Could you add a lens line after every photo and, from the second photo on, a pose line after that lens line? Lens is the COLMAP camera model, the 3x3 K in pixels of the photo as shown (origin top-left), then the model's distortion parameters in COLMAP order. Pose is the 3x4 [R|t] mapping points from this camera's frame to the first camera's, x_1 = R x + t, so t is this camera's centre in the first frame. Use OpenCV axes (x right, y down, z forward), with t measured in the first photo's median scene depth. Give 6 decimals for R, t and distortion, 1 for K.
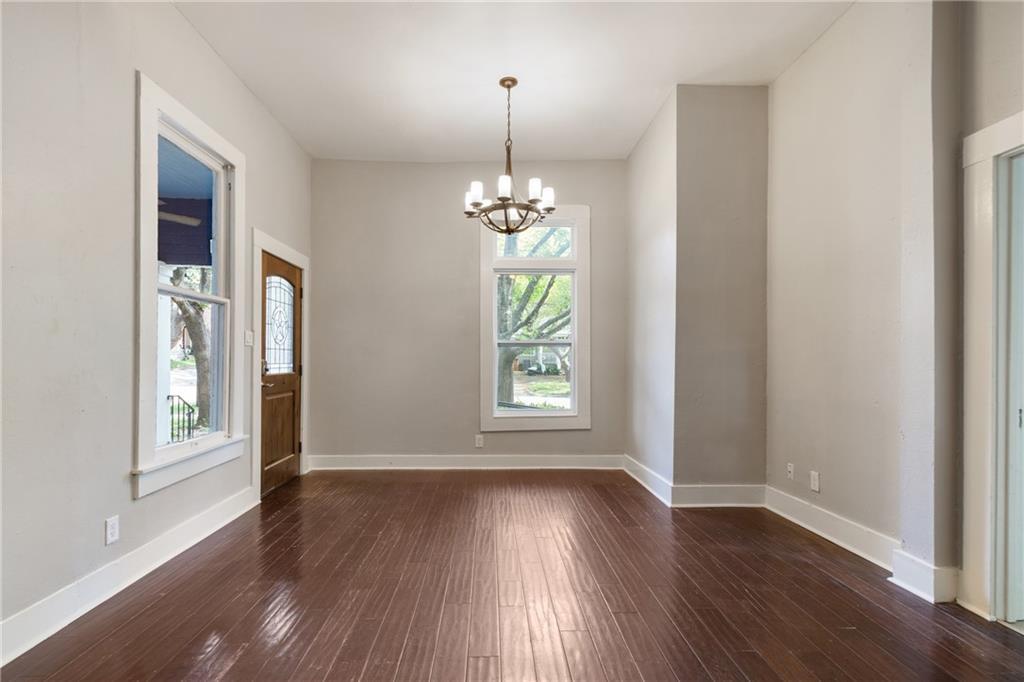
lens RADIAL K [[513.5, 0, 499.9], [0, 513.5, 360.9], [0, 0, 1]] dist [0.003936, -0.001320]
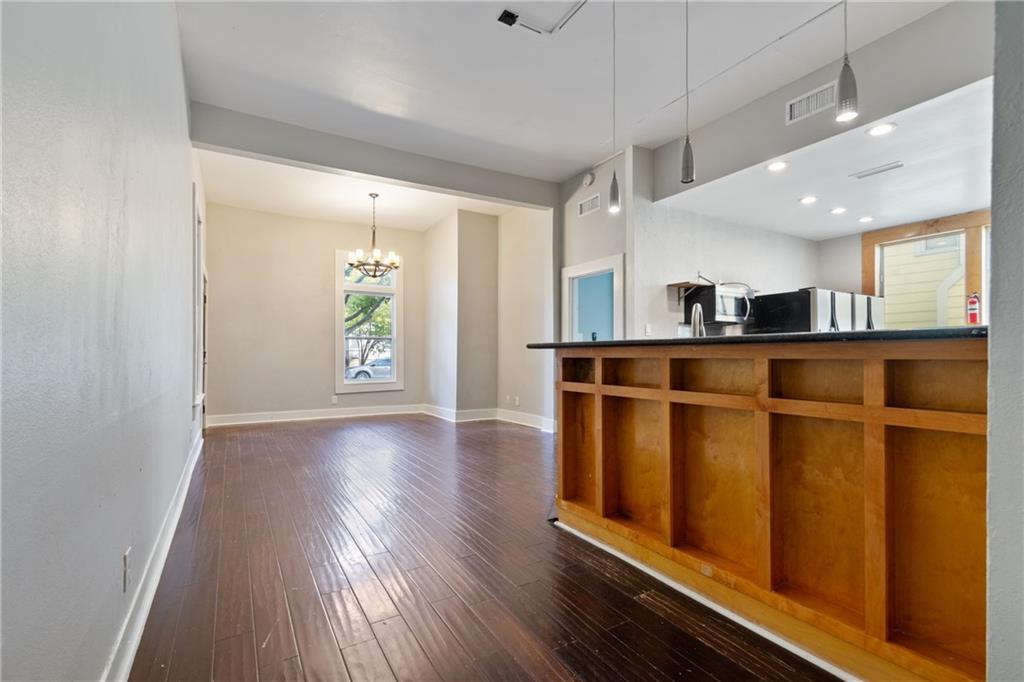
lens RADIAL K [[457.5, 0, 502.6], [0, 457.5, 351.5], [0, 0, 1]] dist [0.000963, -0.001107]
pose [[0.870457, 0.002365, 0.492239, -0.384136], [0.001507, 0.999971, -0.007468, 0.027200], [-0.492243, 0.007243, 0.870428, -0.635358]]
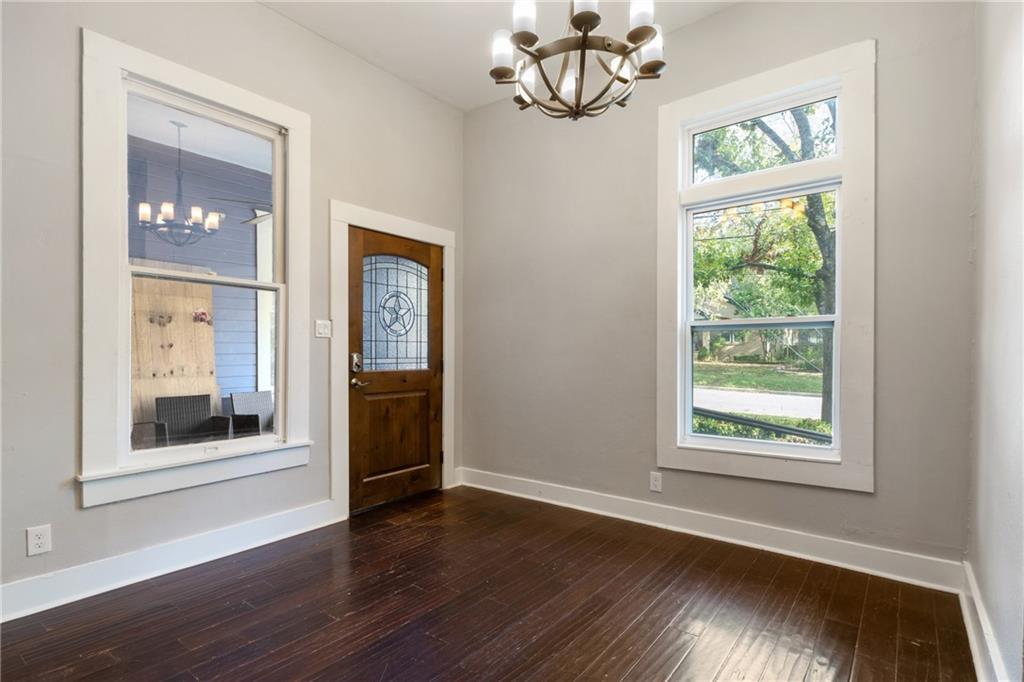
lens RADIAL K [[513.5, 0, 506.2], [0, 513.5, 360.1], [0, 0, 1]] dist [0.003936, -0.001320]
pose [[0.774067, 0.008042, -0.633053, 0.299045], [-0.002426, 0.999950, 0.009738, -0.000391], [0.633099, -0.006002, 0.774047, 0.535701]]
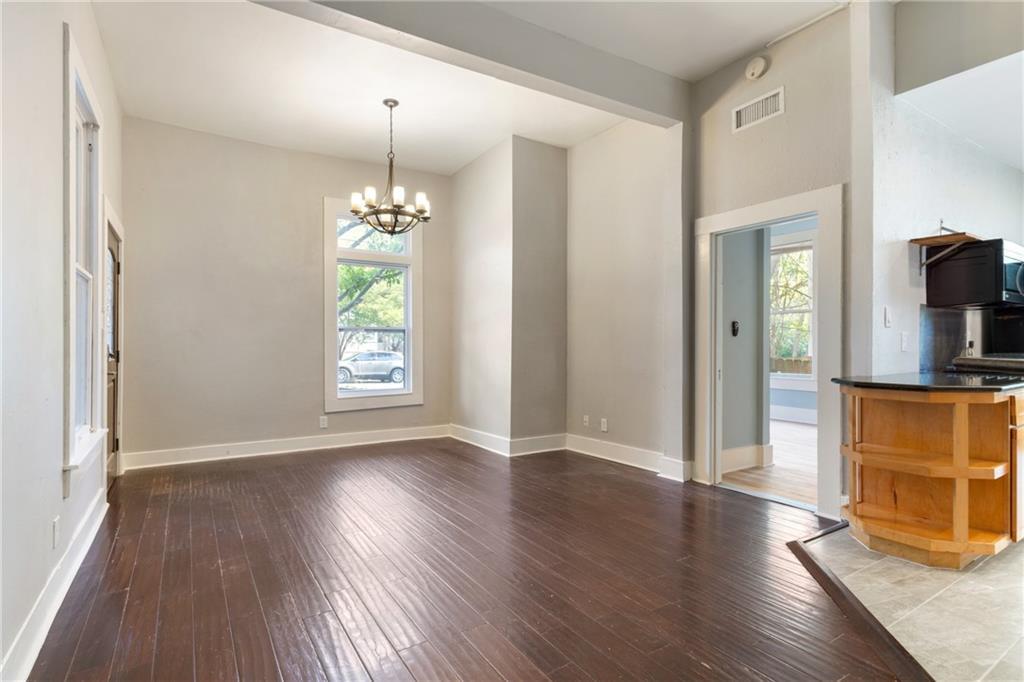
lens RADIAL K [[513.5, 0, 507.5], [0, 513.5, 344.5], [0, 0, 1]] dist [0.003936, -0.001320]
pose [[0.857790, -0.000801, 0.513999, -0.350975], [0.002648, 0.999992, -0.002861, 0.003138], [-0.513993, 0.003815, 0.857786, -0.119037]]
